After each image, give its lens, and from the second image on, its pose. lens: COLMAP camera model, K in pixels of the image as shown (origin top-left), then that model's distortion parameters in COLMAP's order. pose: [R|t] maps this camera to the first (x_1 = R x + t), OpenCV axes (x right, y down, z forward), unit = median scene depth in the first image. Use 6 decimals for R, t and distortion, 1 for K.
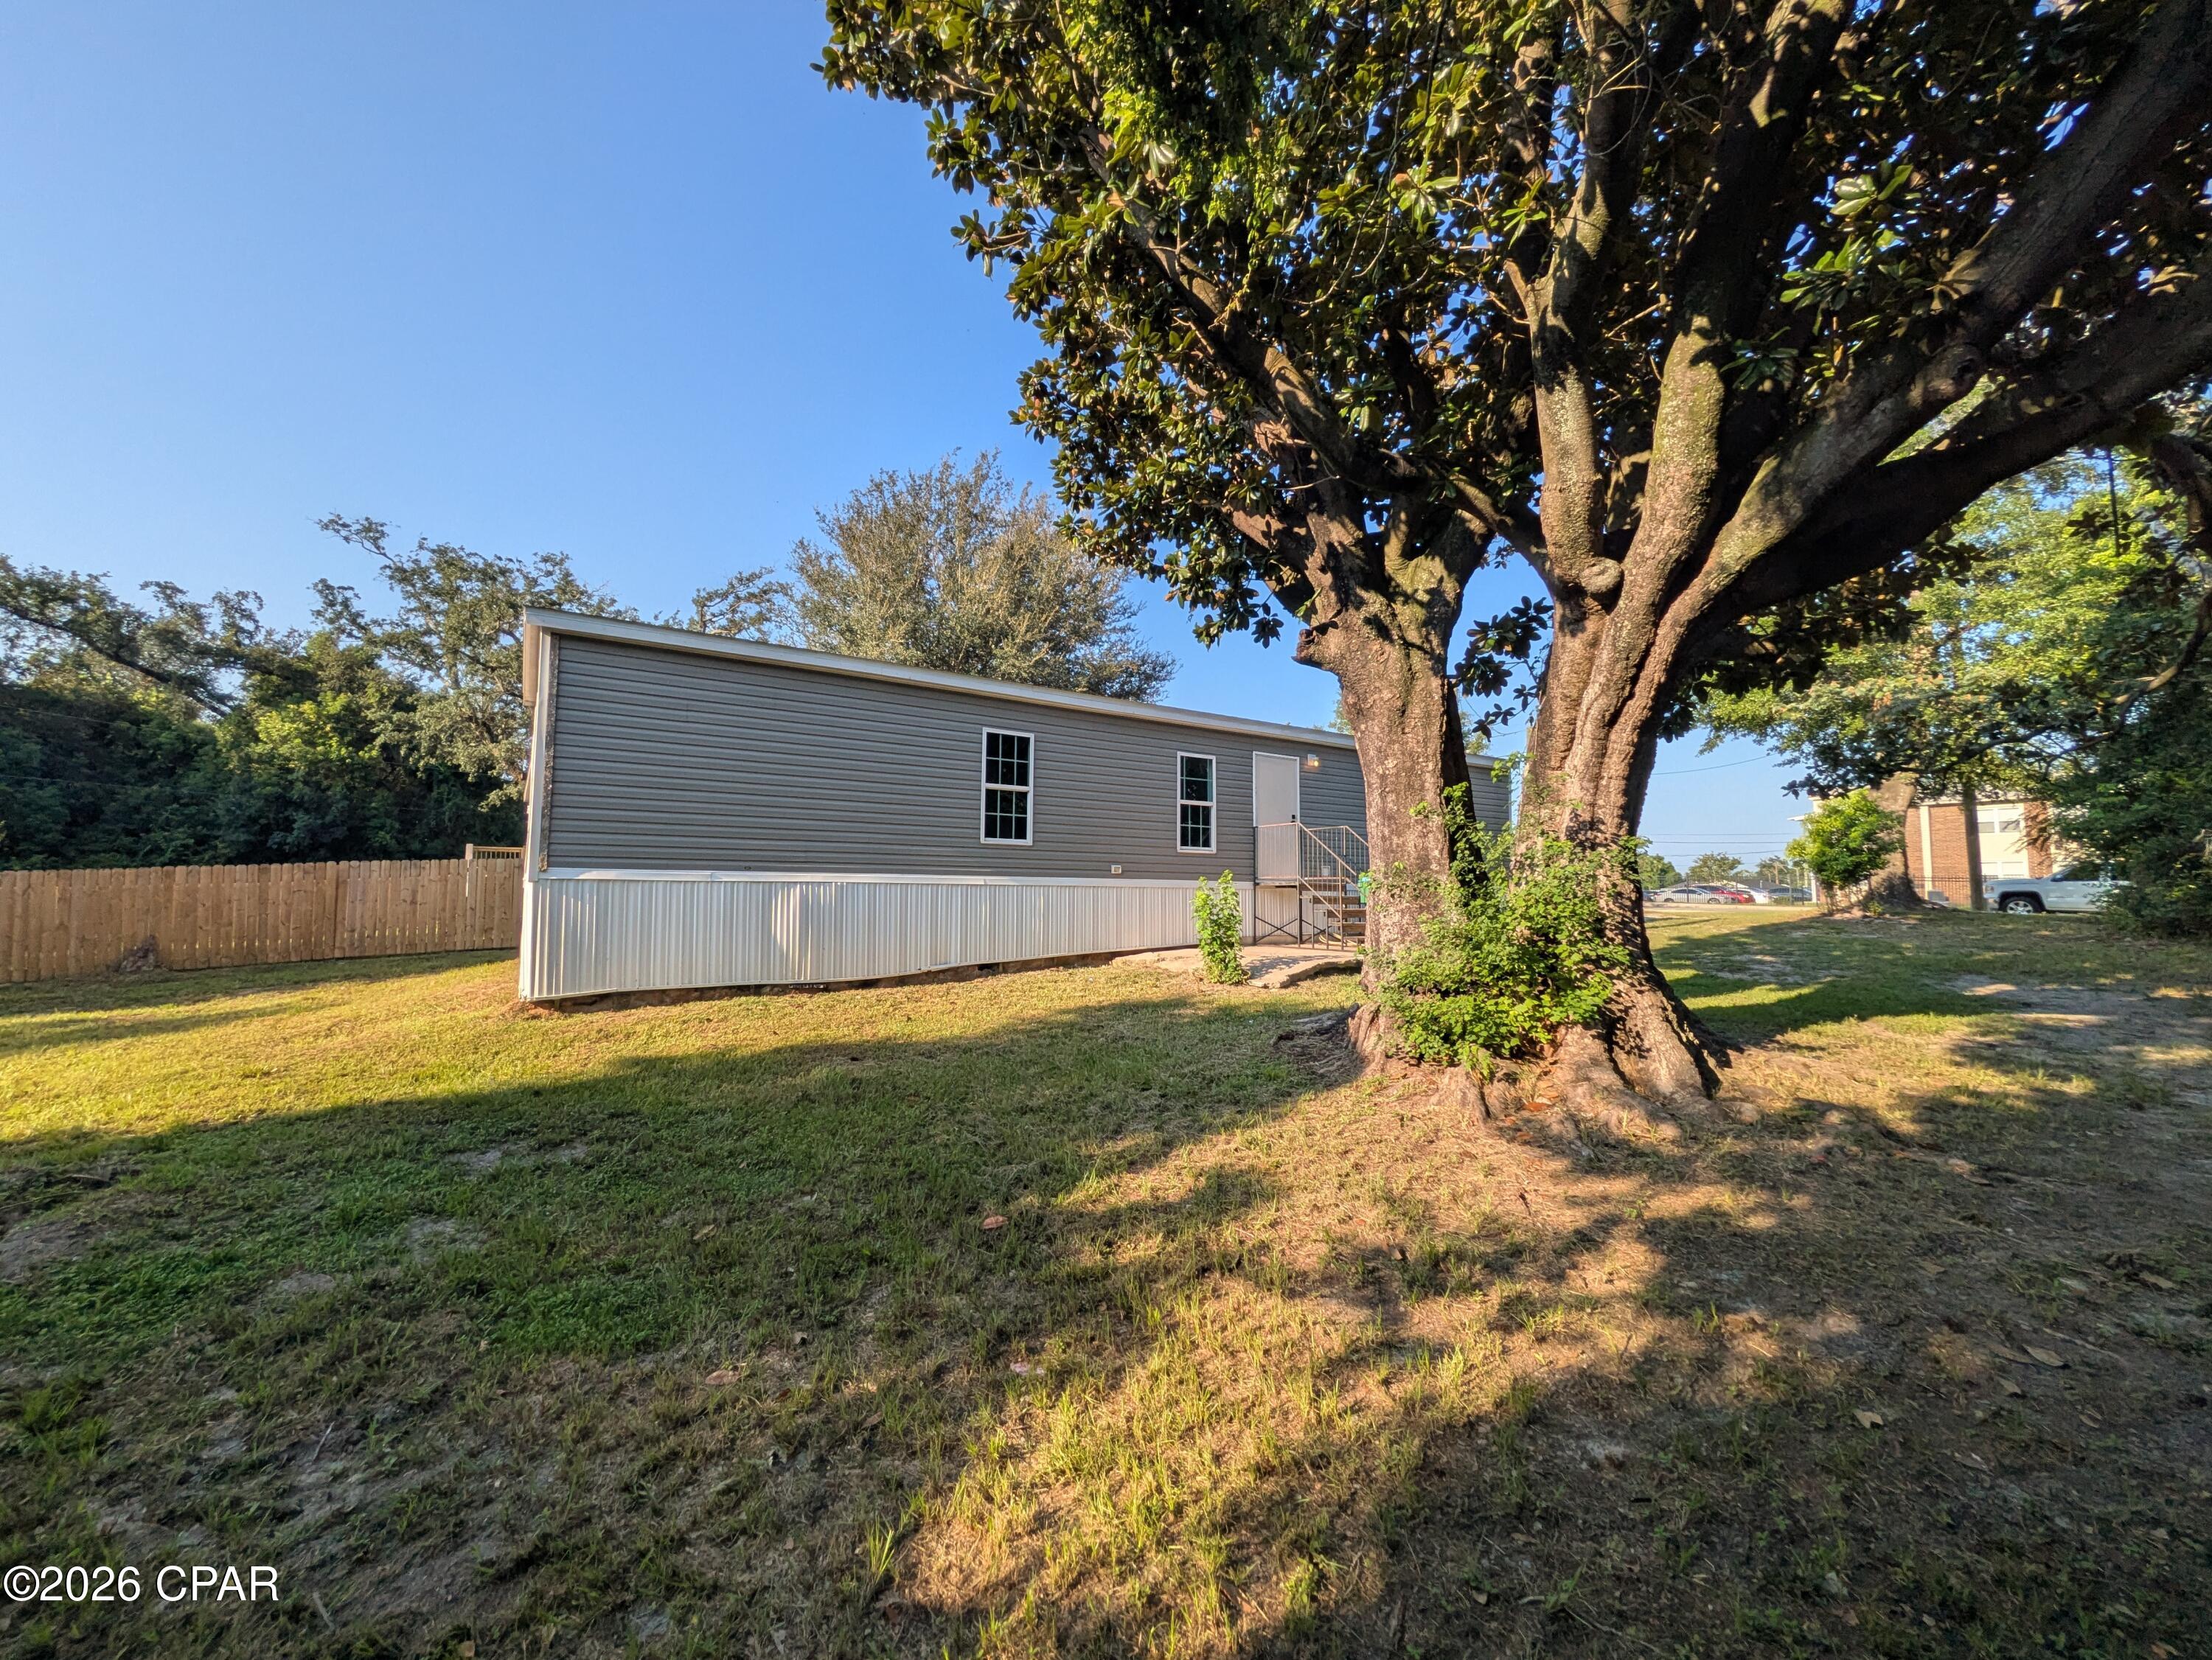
lens RADIAL K [[878.7, 0, 1105.6], [0, 878.7, 826.3], [0, 0, 1]] dist [0.002446, -0.000031]
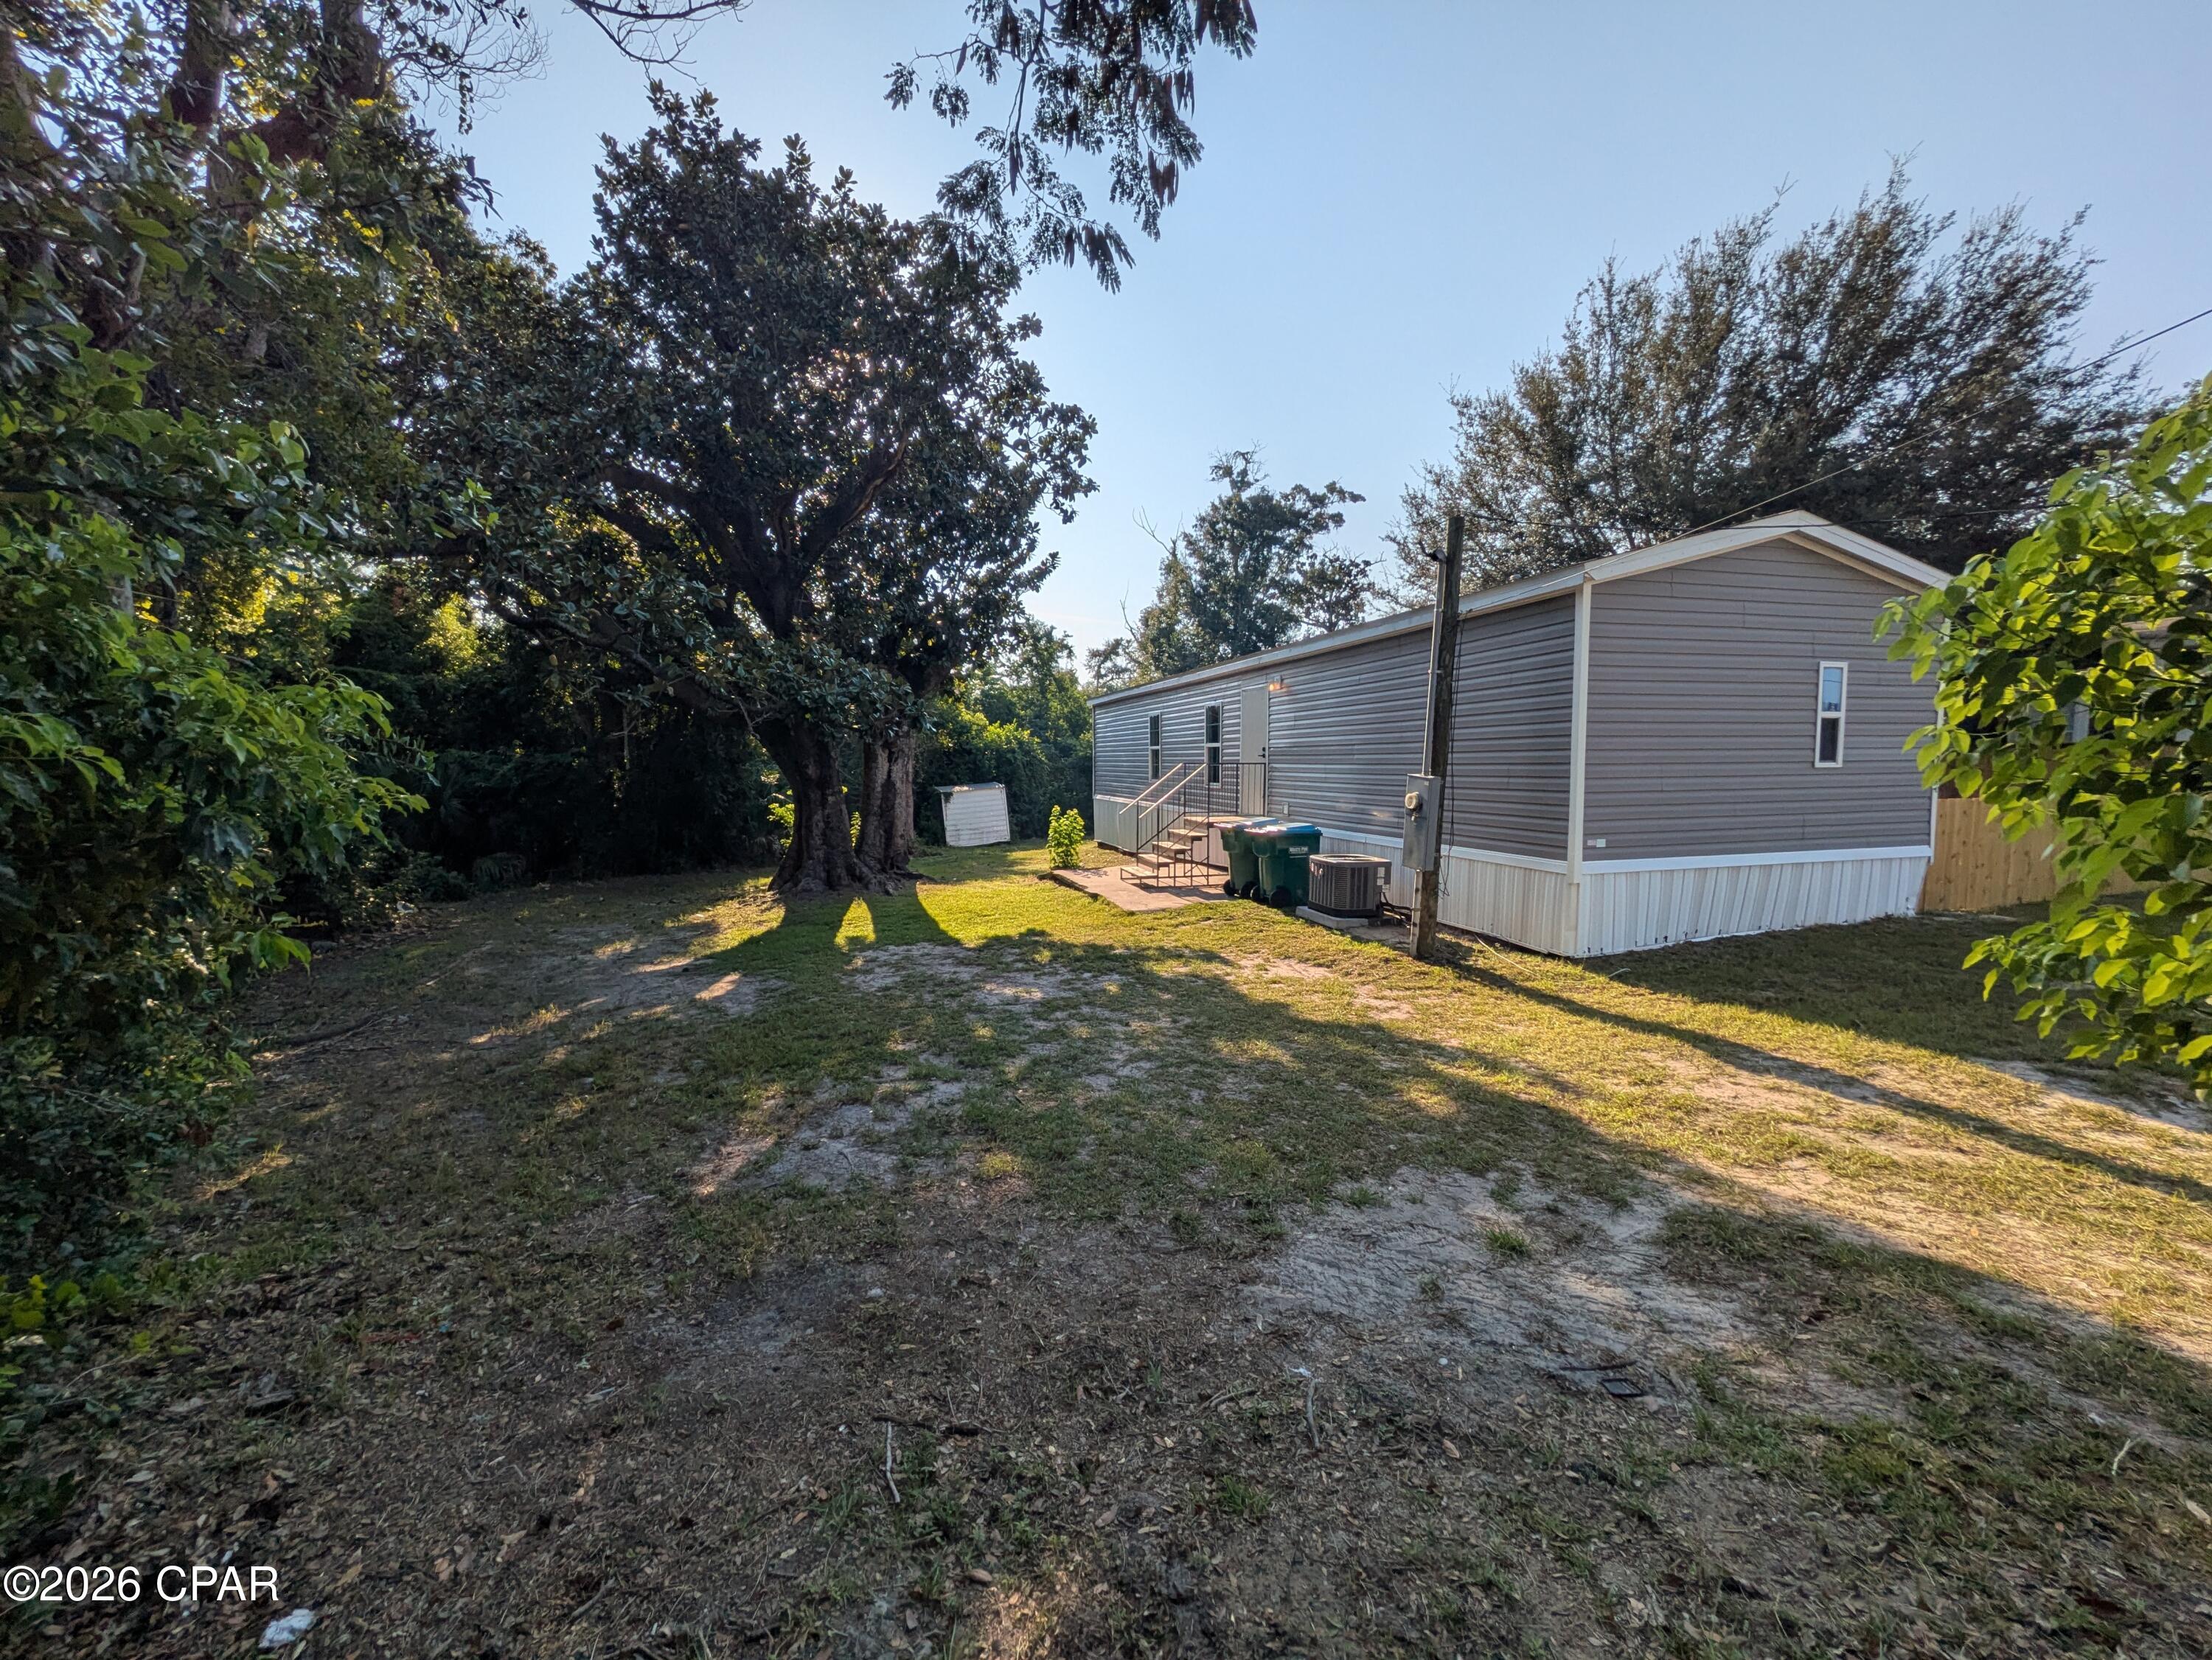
lens RADIAL K [[878.7, 0, 1105.6], [0, 878.7, 826.3], [0, 0, 1]] dist [0.002446, -0.000031]
pose [[-0.319087, 0.042765, -0.946760, 1.440633], [0.034050, 0.998854, 0.033642, 0.042971], [0.947113, -0.021503, -0.320178, 1.410597]]
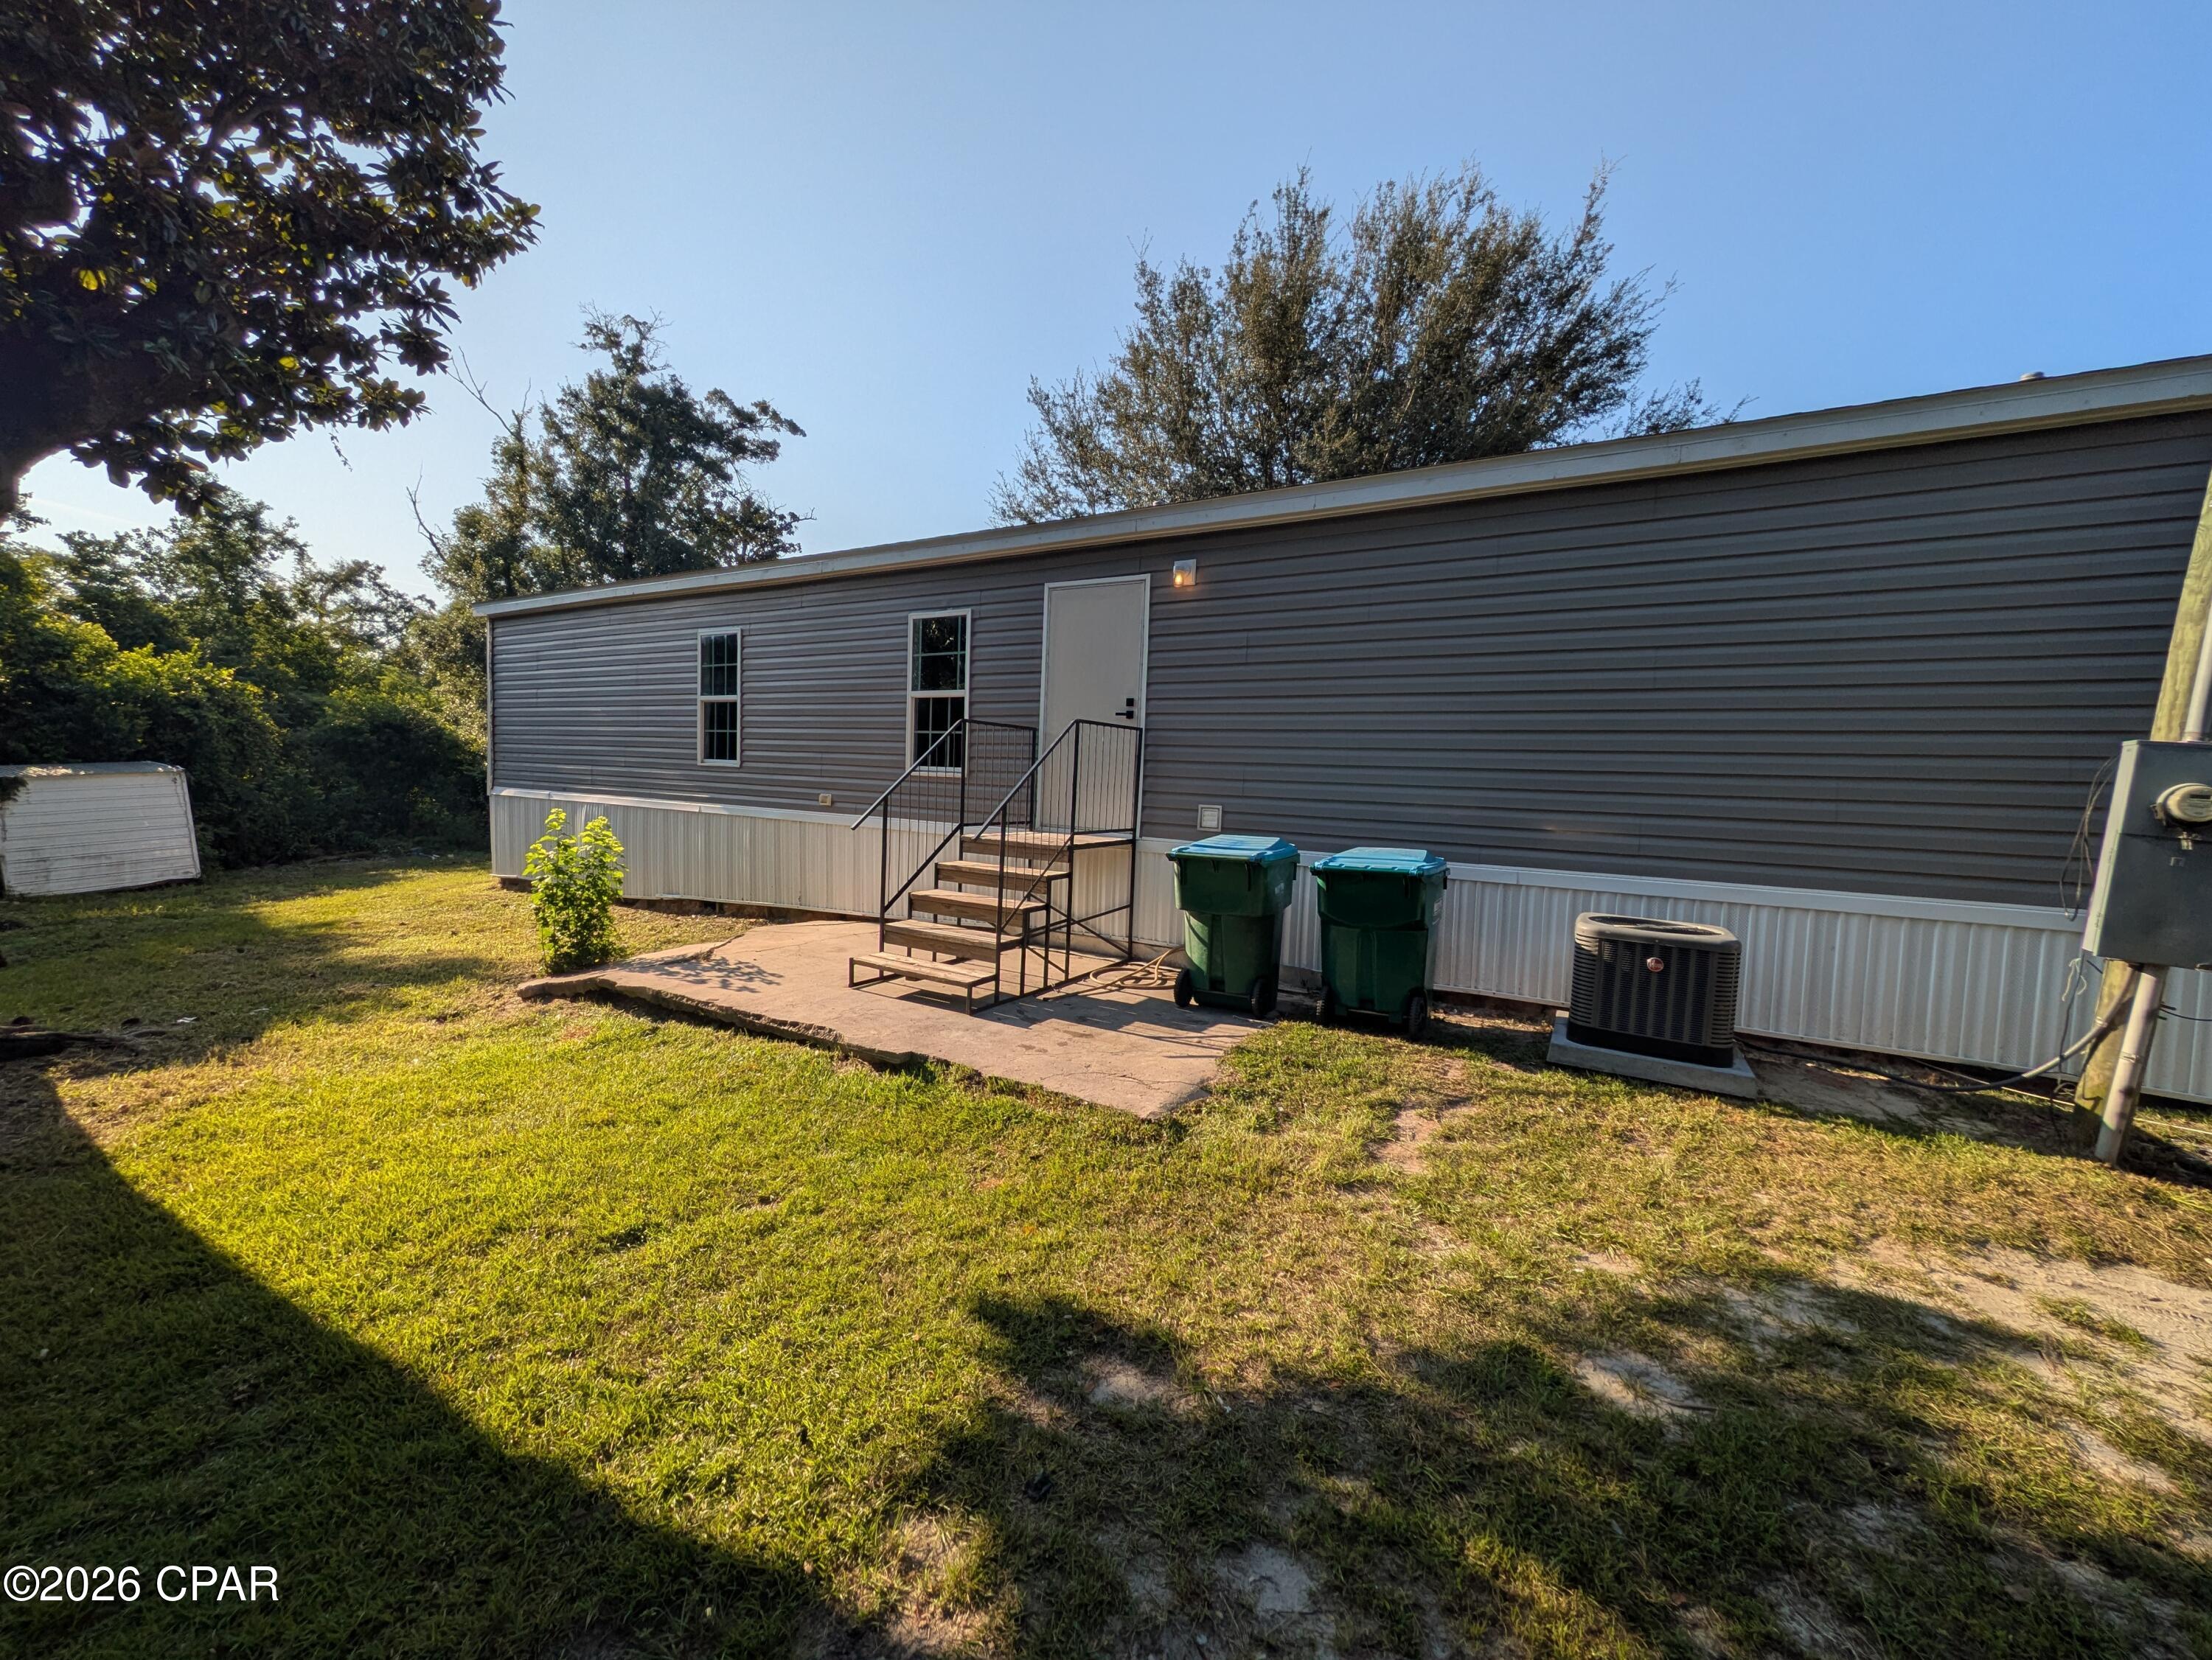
lens RADIAL K [[878.7, 0, 1105.6], [0, 878.7, 826.3], [0, 0, 1]] dist [0.002446, -0.000031]
pose [[0.416993, 0.037152, -0.908150, 0.810206], [0.014014, 0.998783, 0.047294, 0.043605], [0.908802, -0.032449, 0.415965, 0.971277]]
